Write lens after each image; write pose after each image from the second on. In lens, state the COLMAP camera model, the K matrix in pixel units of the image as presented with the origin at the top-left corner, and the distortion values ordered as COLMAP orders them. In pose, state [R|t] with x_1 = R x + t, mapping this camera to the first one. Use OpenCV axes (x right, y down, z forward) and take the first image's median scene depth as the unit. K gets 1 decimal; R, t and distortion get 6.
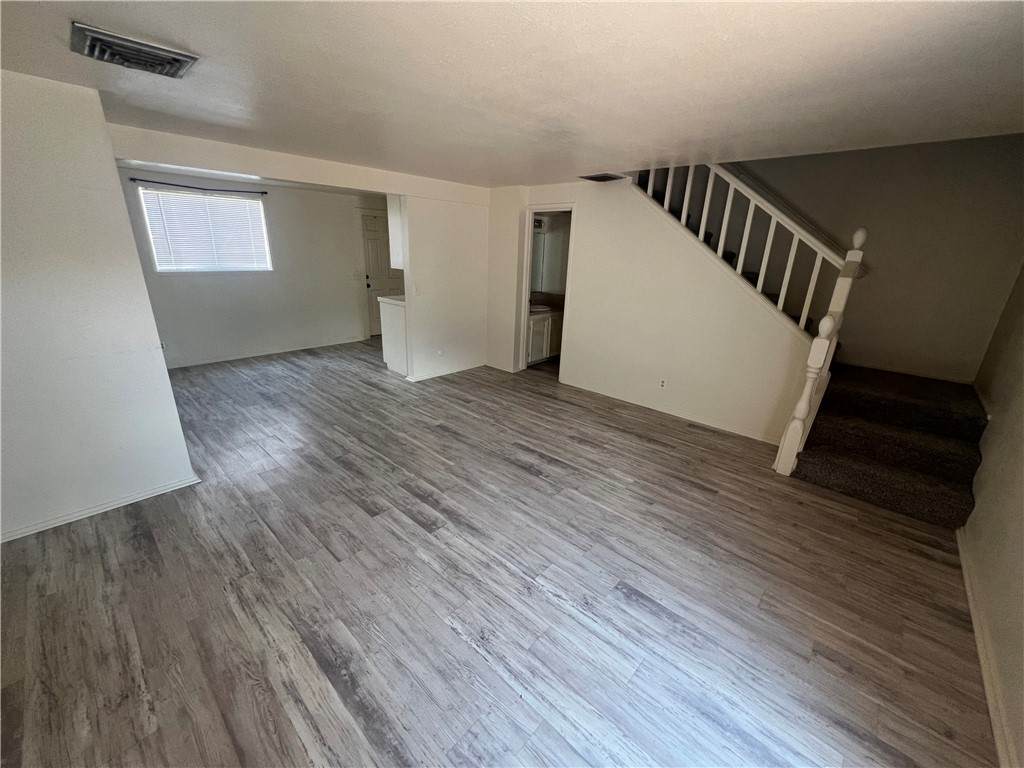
lens RADIAL K [[408.8, 0, 515.6], [0, 408.8, 384.9], [0, 0, 1]] dist [-0.001047, -0.000007]
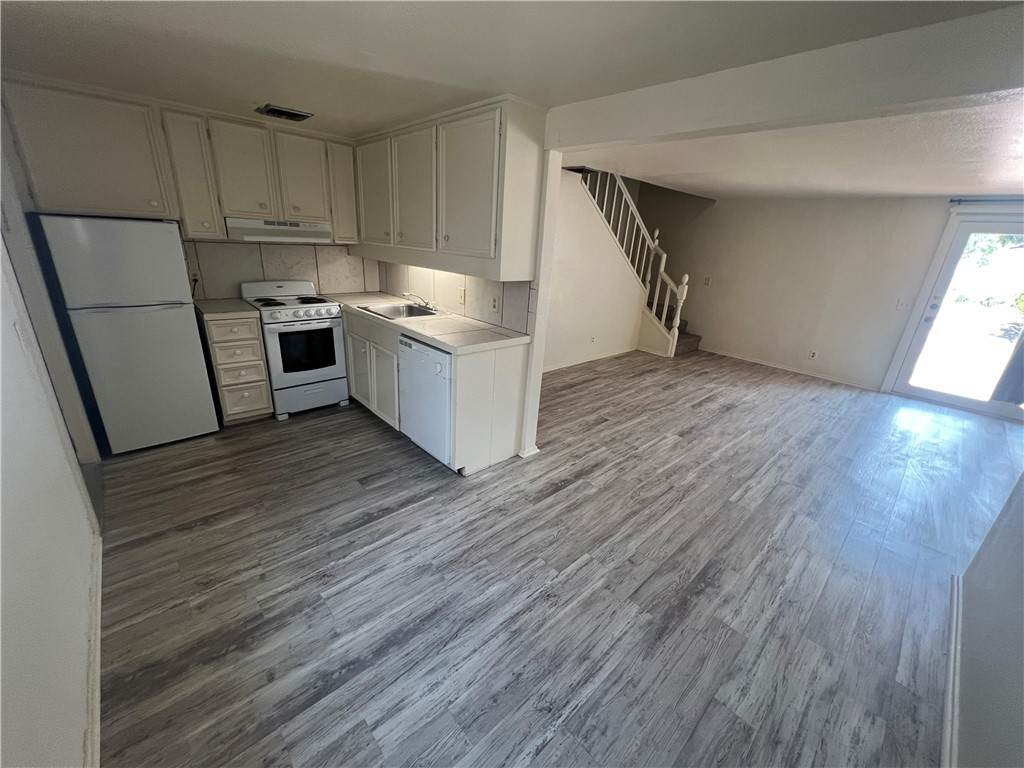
lens RADIAL K [[408.8, 0, 515.6], [0, 408.8, 384.9], [0, 0, 1]] dist [-0.001047, -0.000007]
pose [[0.084473, -0.368162, 0.925916, -0.966927], [0.259118, 0.905385, 0.336358, -0.391046], [-0.962145, 0.211508, 0.171878, 1.076605]]
